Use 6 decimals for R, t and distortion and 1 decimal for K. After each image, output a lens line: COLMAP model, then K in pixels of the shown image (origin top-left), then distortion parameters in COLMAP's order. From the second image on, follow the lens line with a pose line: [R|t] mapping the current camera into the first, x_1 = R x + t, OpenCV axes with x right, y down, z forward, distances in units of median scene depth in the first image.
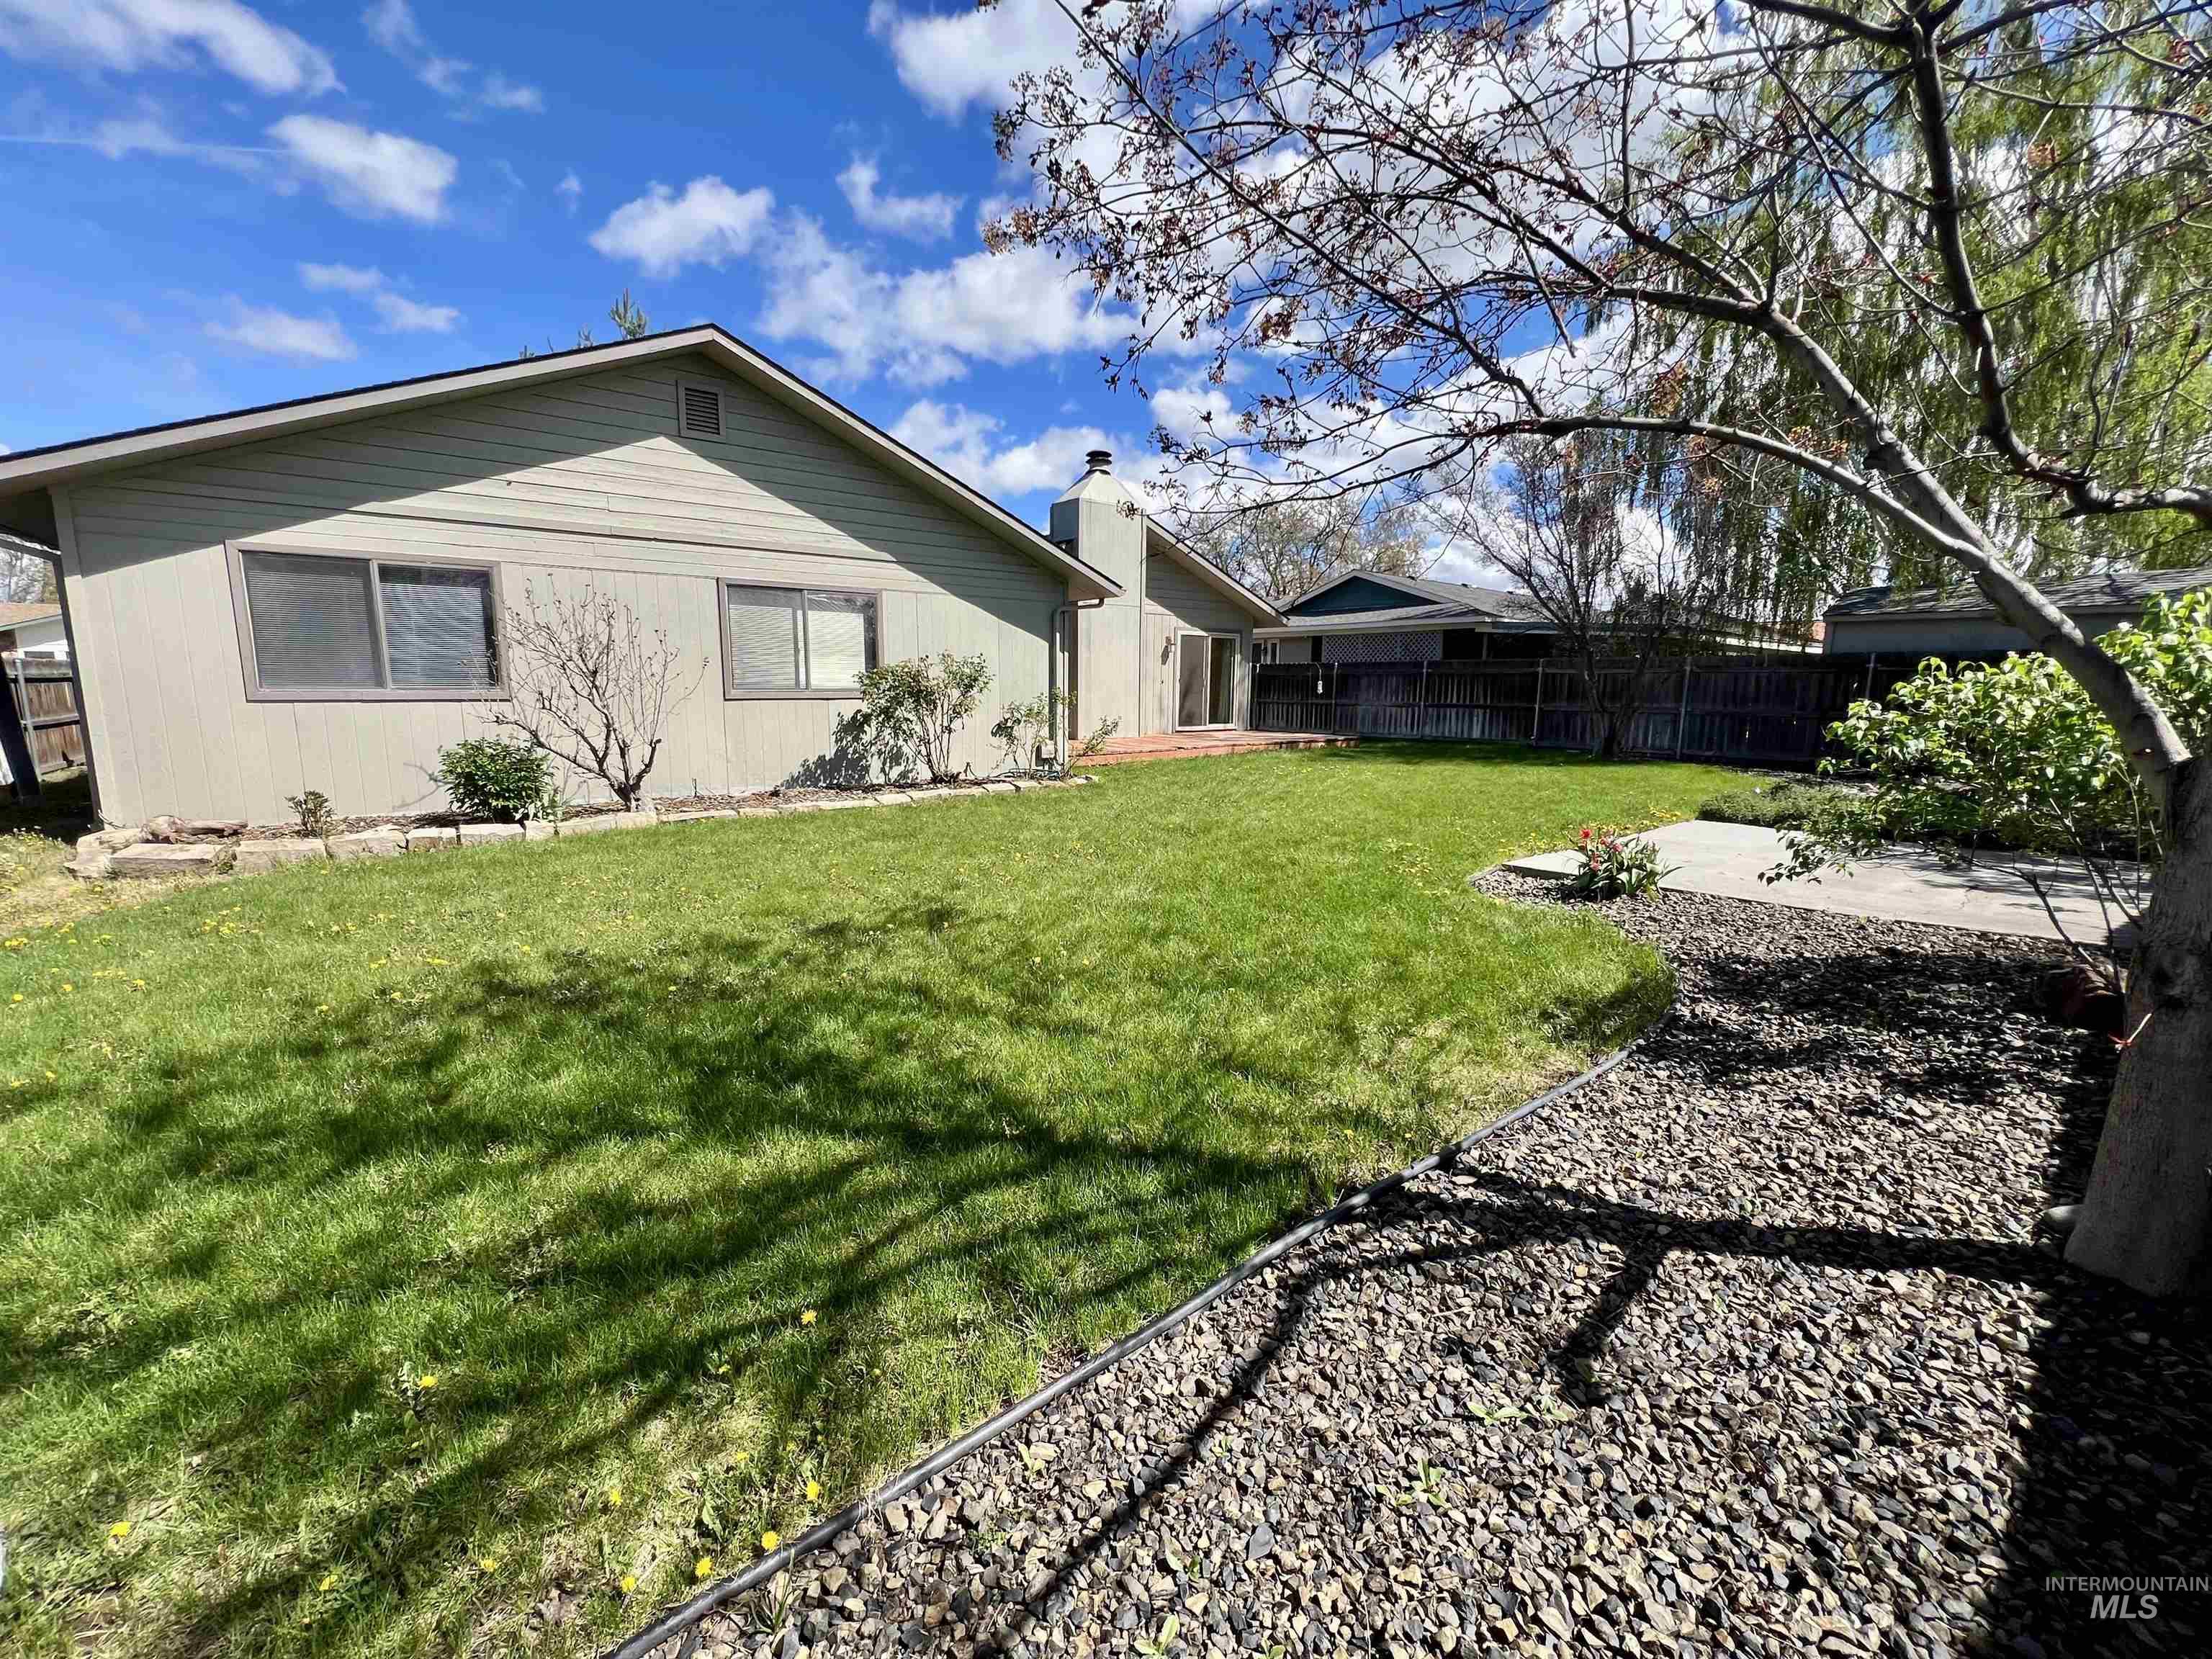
lens RADIAL K [[885.6, 0, 1103.6], [0, 885.6, 826.4], [0, 0, 1]] dist [-0.003561, -0.000064]
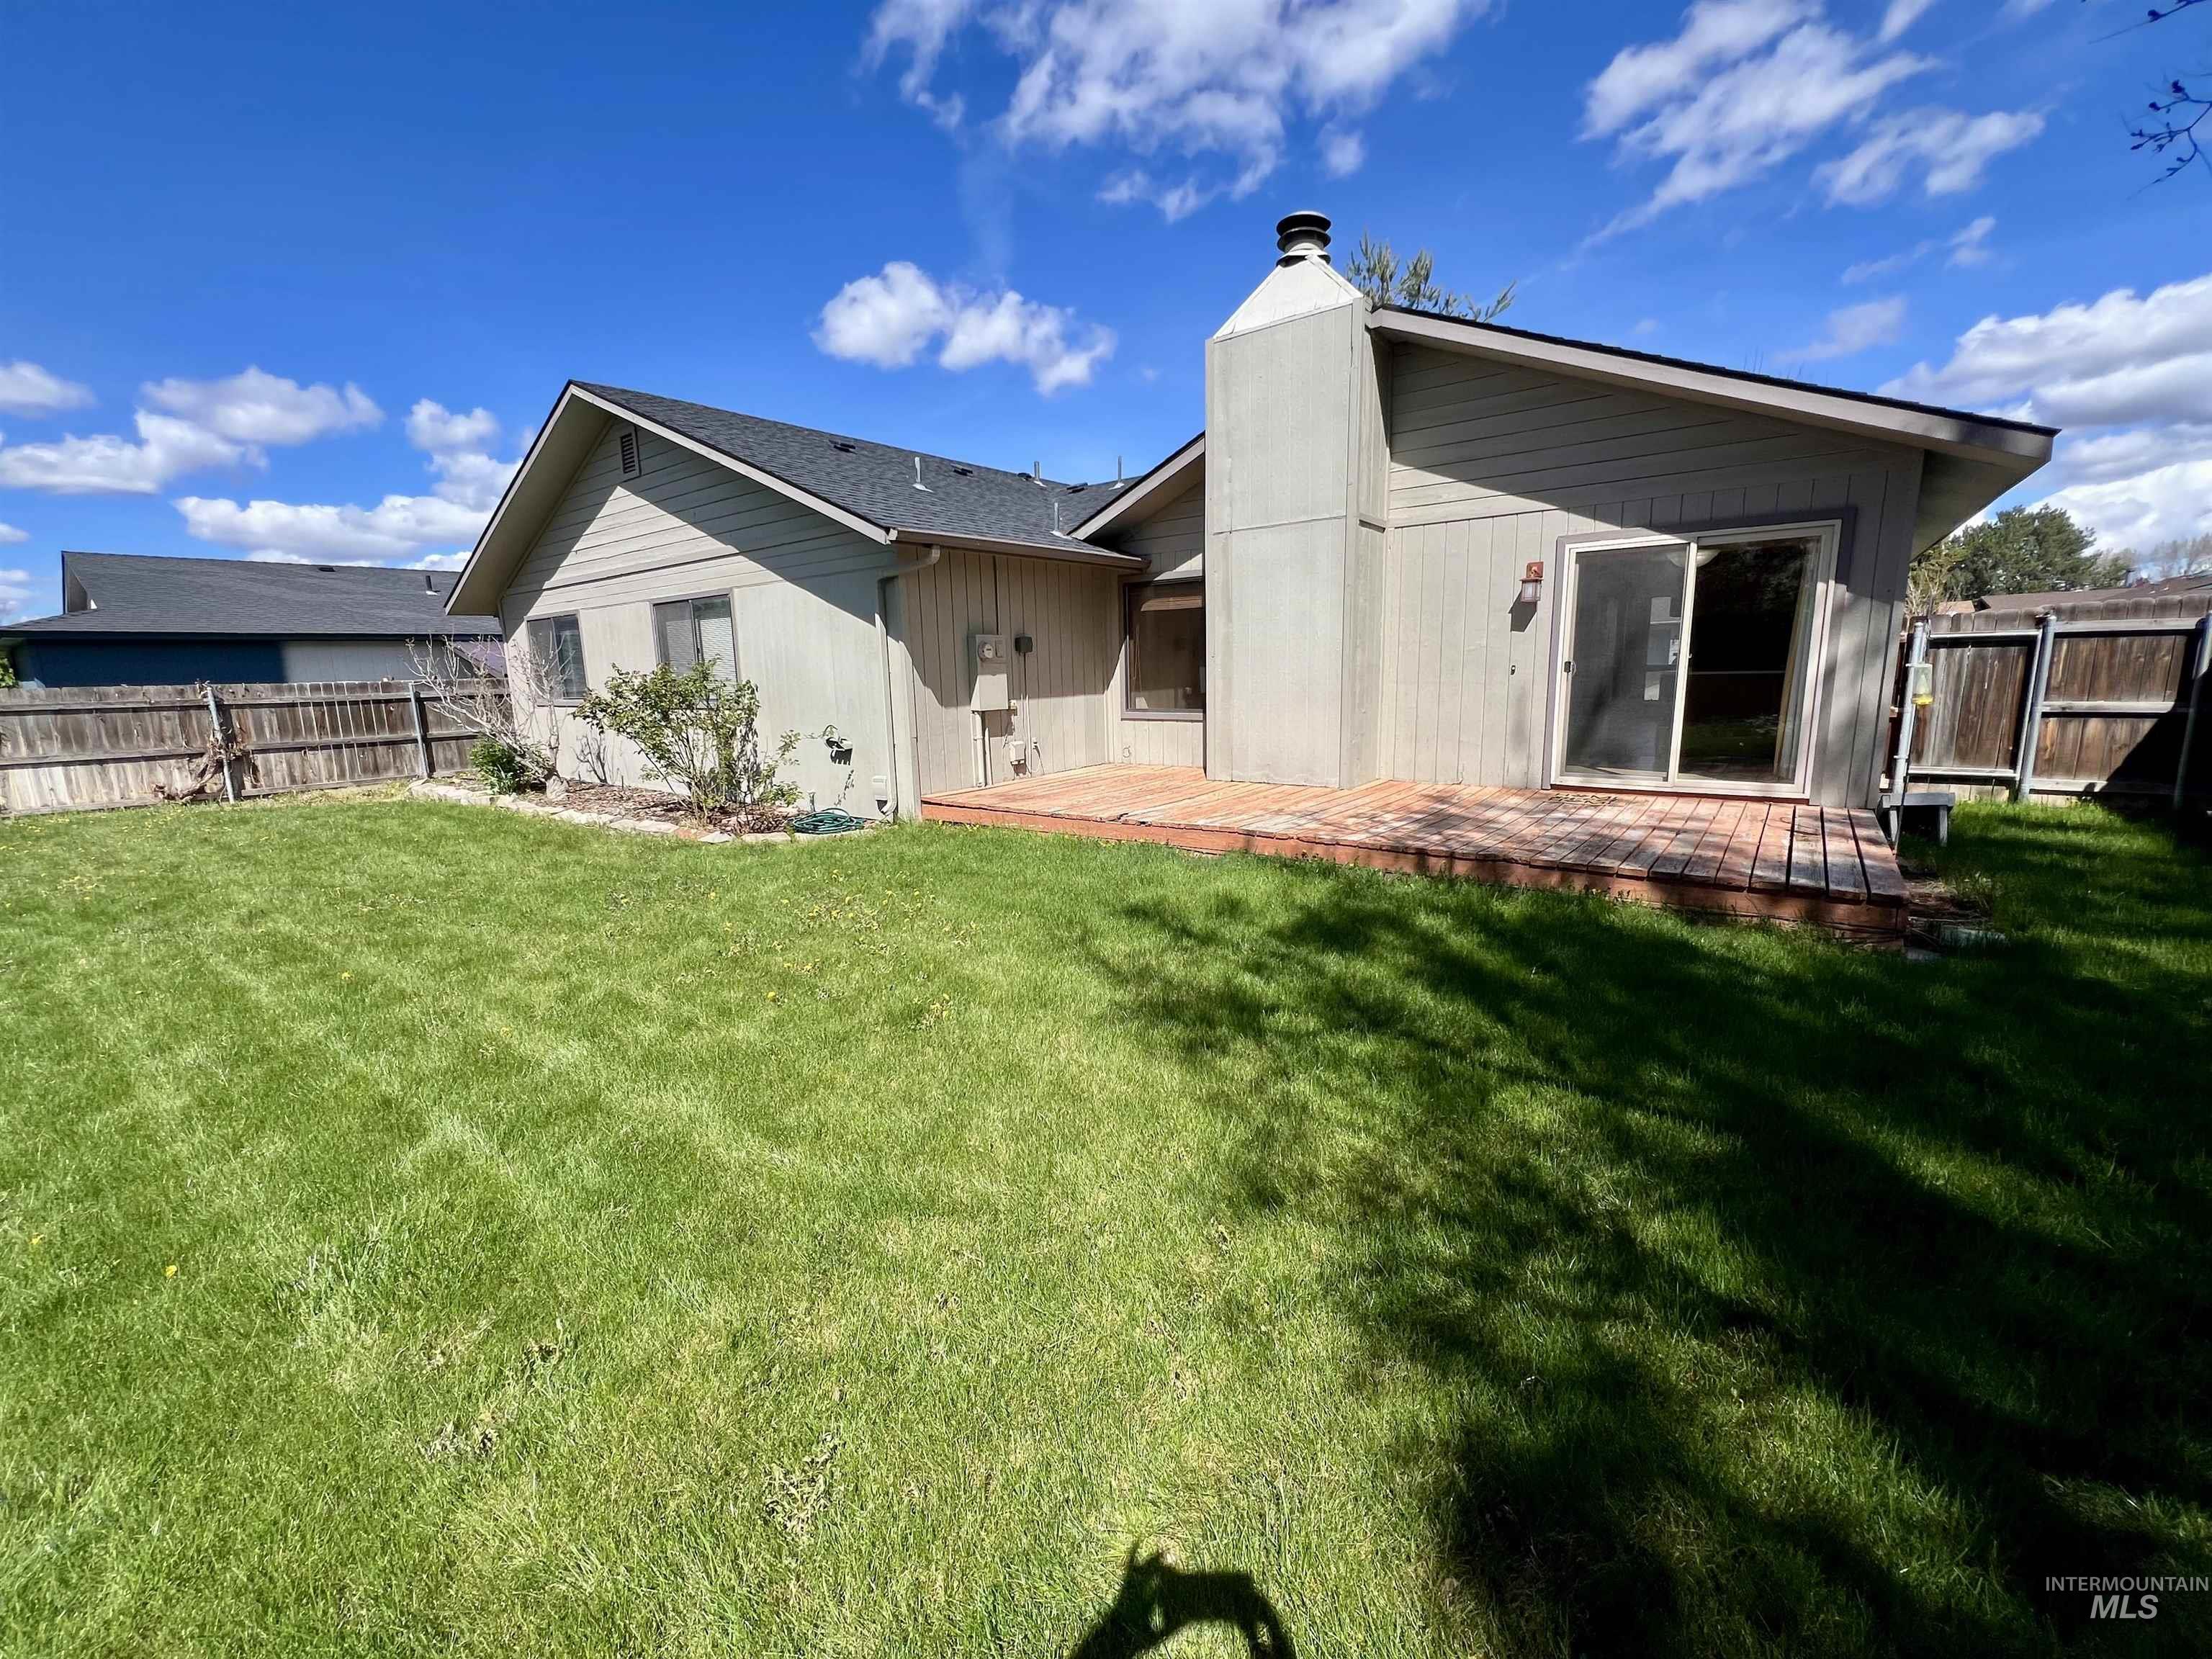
lens RADIAL K [[885.6, 0, 1103.6], [0, 885.6, 826.4], [0, 0, 1]] dist [-0.003561, -0.000064]
pose [[0.250212, 0.163542, -0.954279, 0.536178], [-0.124176, 0.982911, 0.135890, -0.145774], [0.960195, 0.084497, 0.266244, 0.832684]]
